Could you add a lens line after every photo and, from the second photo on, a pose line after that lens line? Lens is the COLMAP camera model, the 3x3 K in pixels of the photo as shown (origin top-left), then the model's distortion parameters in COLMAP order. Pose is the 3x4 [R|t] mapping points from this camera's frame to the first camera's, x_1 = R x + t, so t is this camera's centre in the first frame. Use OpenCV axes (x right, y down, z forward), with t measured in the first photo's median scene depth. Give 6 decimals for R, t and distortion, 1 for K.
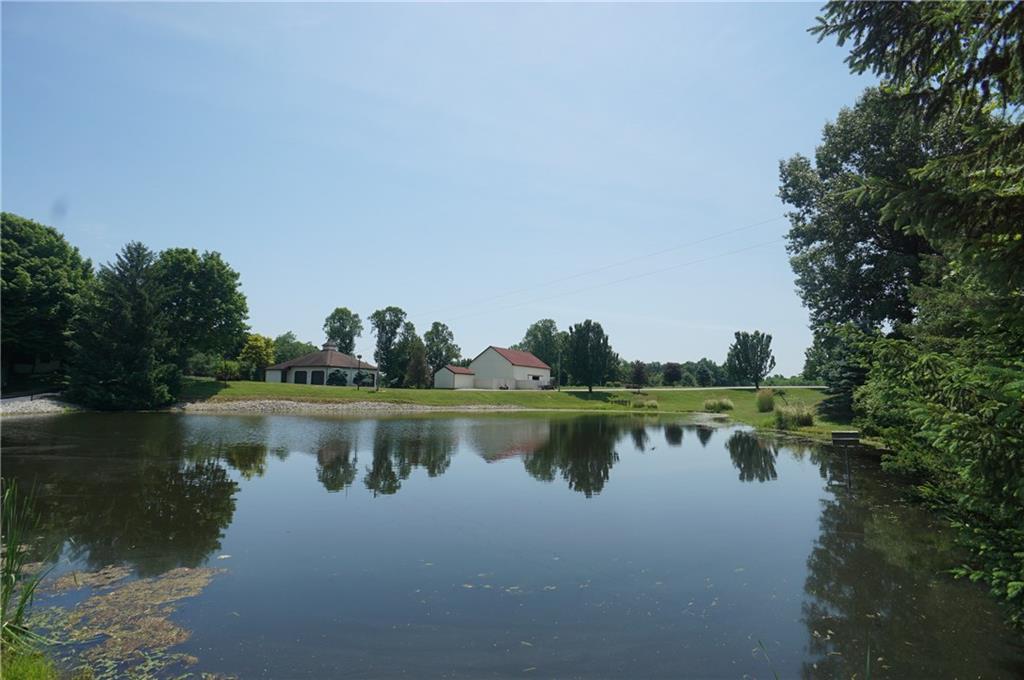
lens RADIAL K [[548.2, 0, 512.9], [0, 548.2, 329.0], [0, 0, 1]] dist [-0.068886, 0.043821]
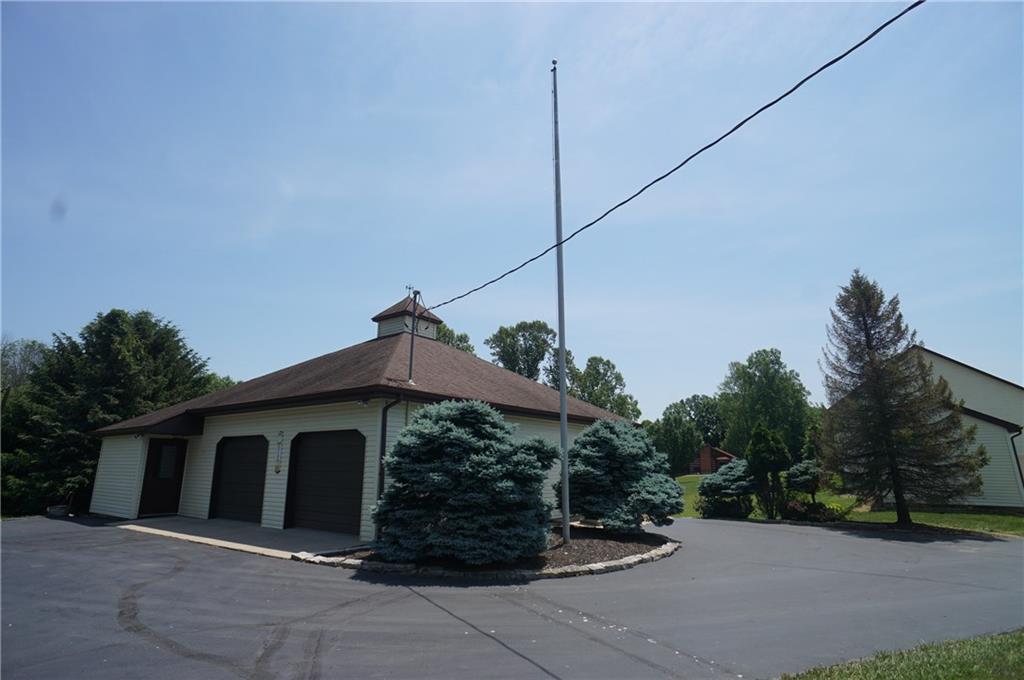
lens RADIAL K [[548.2, 0, 512.9], [0, 548.2, 329.0], [0, 0, 1]] dist [-0.068886, 0.043821]
pose [[0.987840, -0.057688, -0.144377, -0.159223], [0.037380, 0.989501, -0.139608, 0.040034], [0.150915, 0.132514, 0.979625, 0.478719]]
